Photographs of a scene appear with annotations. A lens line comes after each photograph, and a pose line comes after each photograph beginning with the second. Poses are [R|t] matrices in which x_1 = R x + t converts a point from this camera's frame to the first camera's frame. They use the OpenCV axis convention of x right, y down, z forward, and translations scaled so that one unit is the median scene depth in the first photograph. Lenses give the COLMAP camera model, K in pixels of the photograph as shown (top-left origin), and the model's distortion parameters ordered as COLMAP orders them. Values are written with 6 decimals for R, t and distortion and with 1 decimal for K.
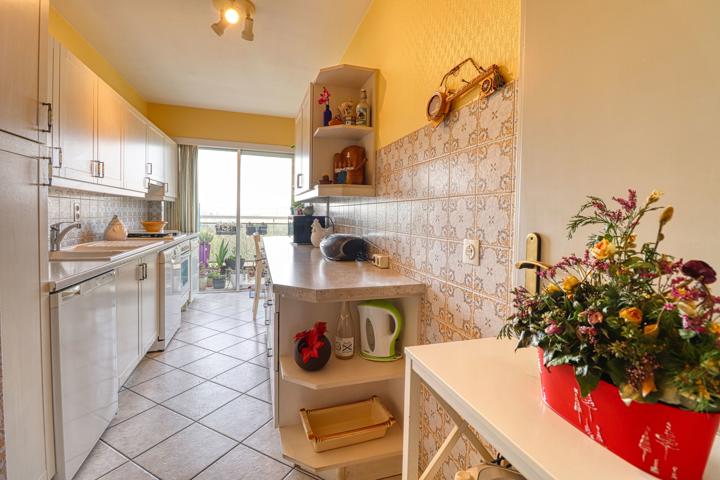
lens RADIAL K [[331.8, 0, 363.0], [0, 331.8, 225.8], [0, 0, 1]] dist [0.004629, -0.015645]
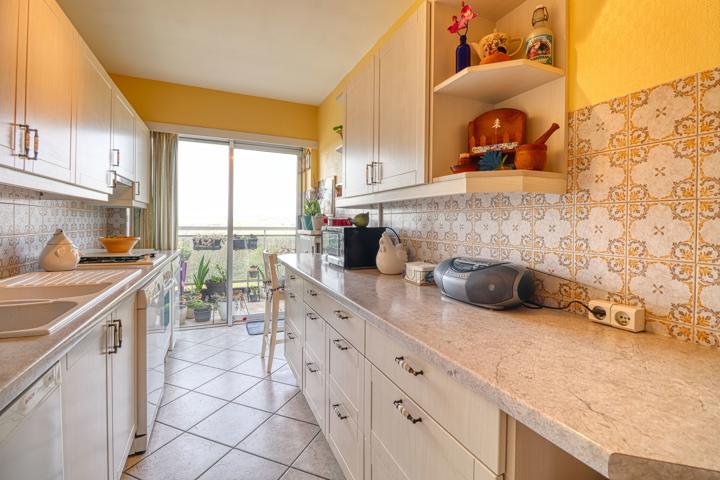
lens RADIAL K [[331.8, 0, 363.0], [0, 331.8, 225.8], [0, 0, 1]] dist [0.004629, -0.015645]
pose [[0.994475, -0.009932, 0.104507, -0.189394], [0.012499, 0.999635, -0.023932, -0.012992], [-0.104231, 0.025106, 0.994236, 0.251385]]
